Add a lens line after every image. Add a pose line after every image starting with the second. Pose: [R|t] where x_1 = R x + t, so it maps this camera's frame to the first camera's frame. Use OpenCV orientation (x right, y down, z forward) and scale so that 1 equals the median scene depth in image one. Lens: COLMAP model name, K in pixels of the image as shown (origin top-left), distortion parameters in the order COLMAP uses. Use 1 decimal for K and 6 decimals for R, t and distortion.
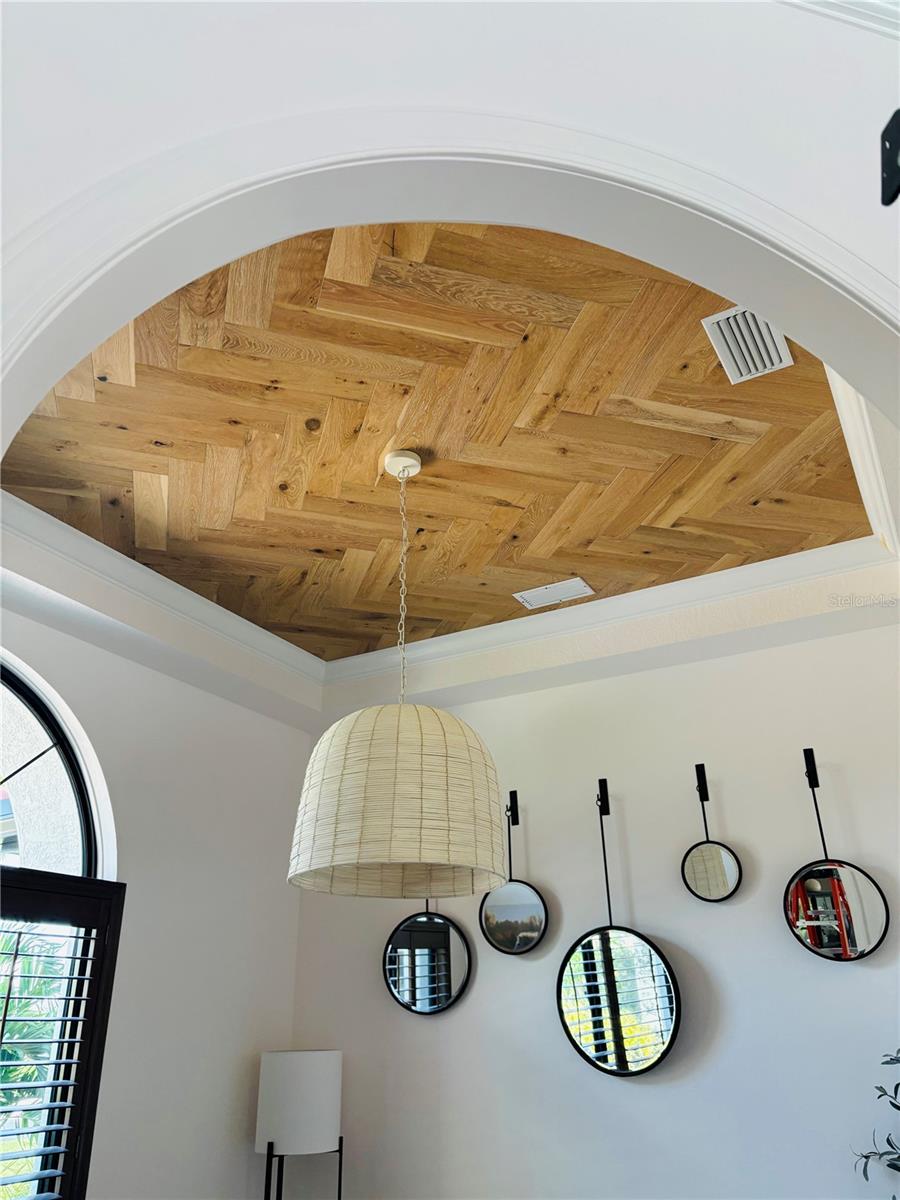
lens RADIAL K [[902.3, 0, 448.8], [0, 902.3, 601.4], [0, 0, 1]] dist [0.040244, -0.008488]
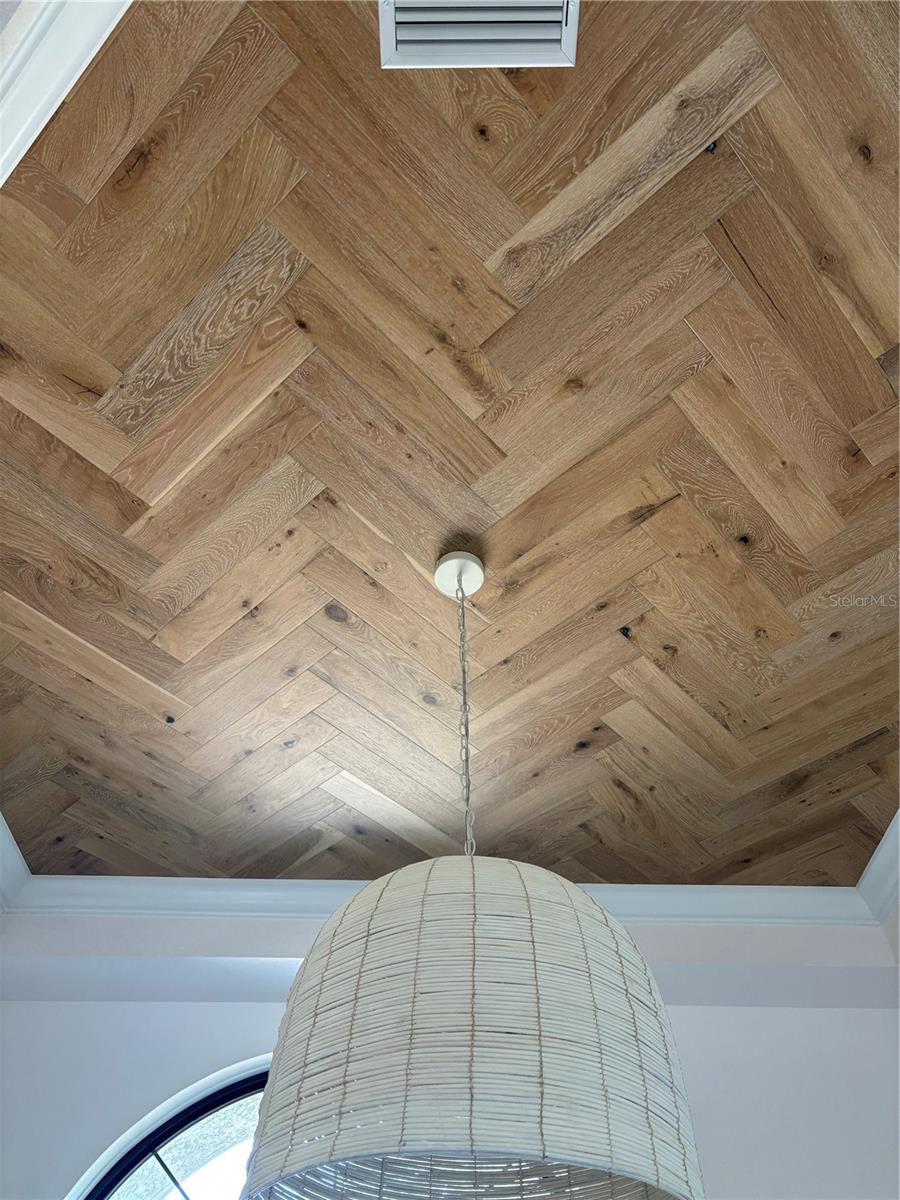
lens RADIAL K [[902.3, 0, 449.0], [0, 902.3, 597.3], [0, 0, 1]] dist [0.040244, -0.008488]
pose [[0.504987, -0.661765, -0.554127, 0.340889], [0.370729, 0.746061, -0.553129, 0.263022], [0.779454, 0.073892, 0.622087, 0.569988]]
